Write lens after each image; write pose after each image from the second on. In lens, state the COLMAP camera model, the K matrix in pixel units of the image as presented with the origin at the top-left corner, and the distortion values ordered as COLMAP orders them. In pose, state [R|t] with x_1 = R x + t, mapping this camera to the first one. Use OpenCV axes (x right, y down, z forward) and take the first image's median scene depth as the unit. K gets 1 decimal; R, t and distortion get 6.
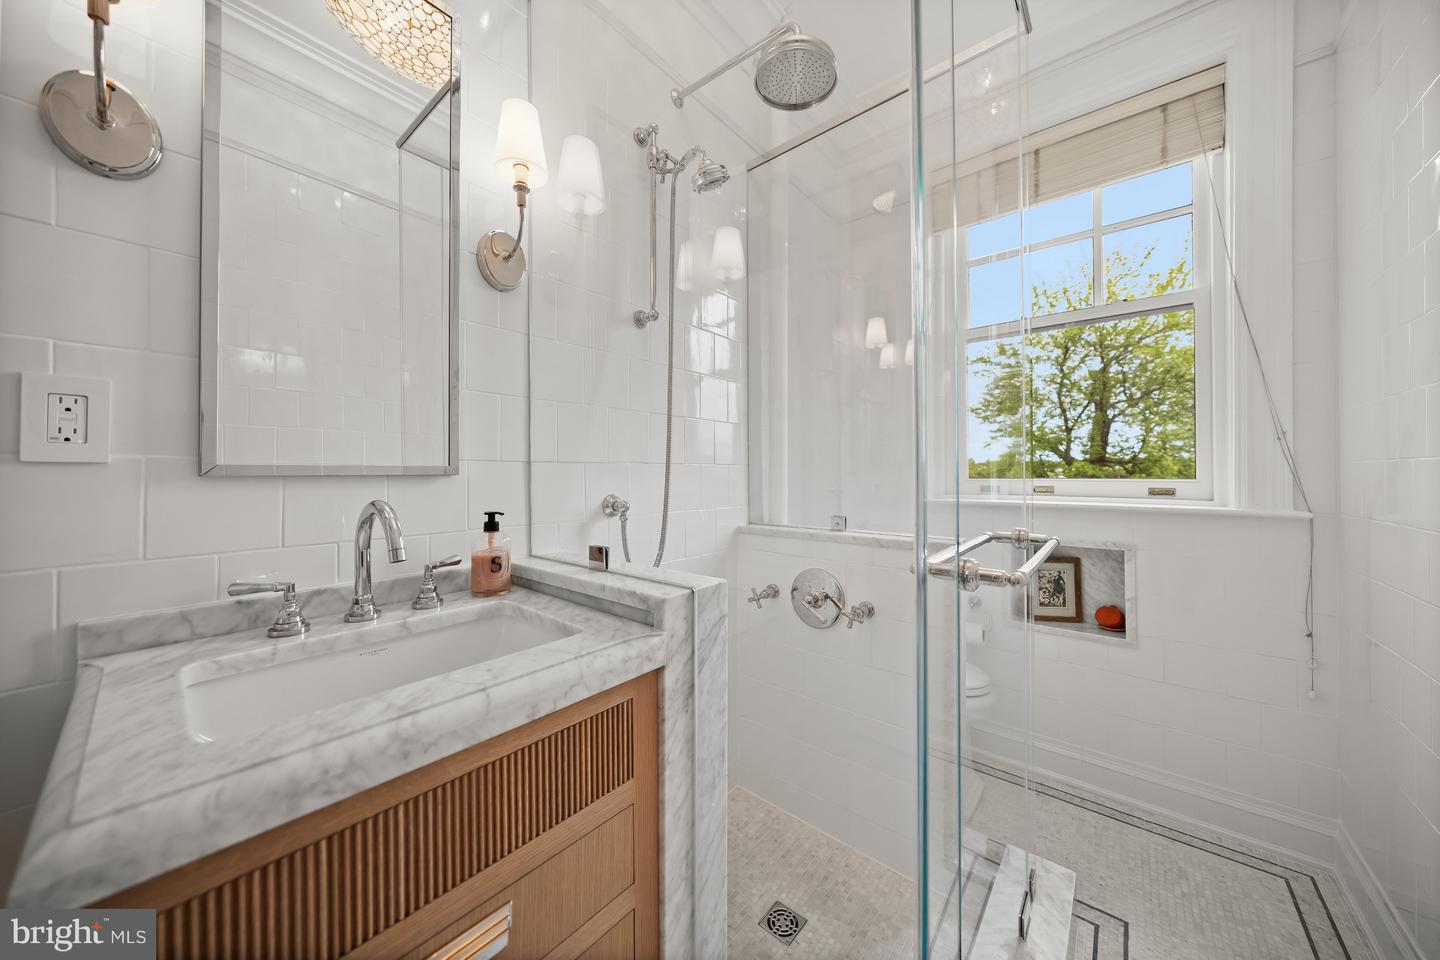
lens RADIAL K [[473.7, 0, 726.3], [0, 473.7, 472.4], [0, 0, 1]] dist [-0.001963, -0.000092]
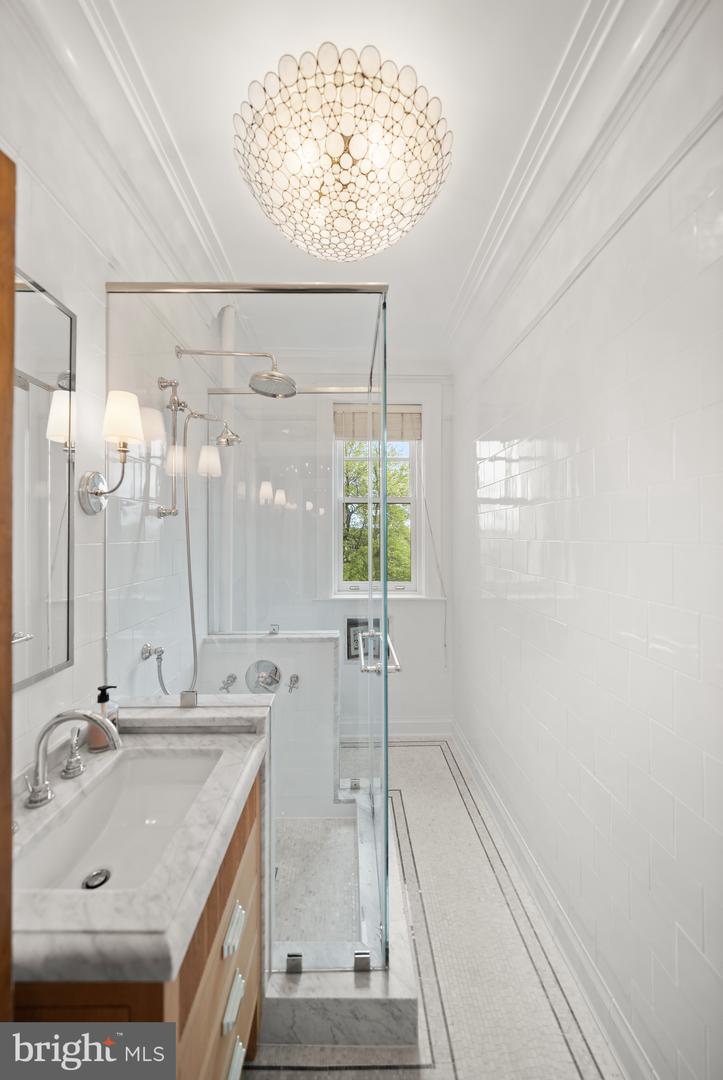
lens RADIAL K [[371.1, 0, 348.2], [0, 371.1, 534.5], [0, 0, 1]] dist [-0.001664, 0.001358]
pose [[0.766697, 0.002829, 0.642003, -0.626274], [-0.001779, 0.999996, -0.002282, -0.348802], [-0.642007, 0.000608, 0.766699, -0.272865]]
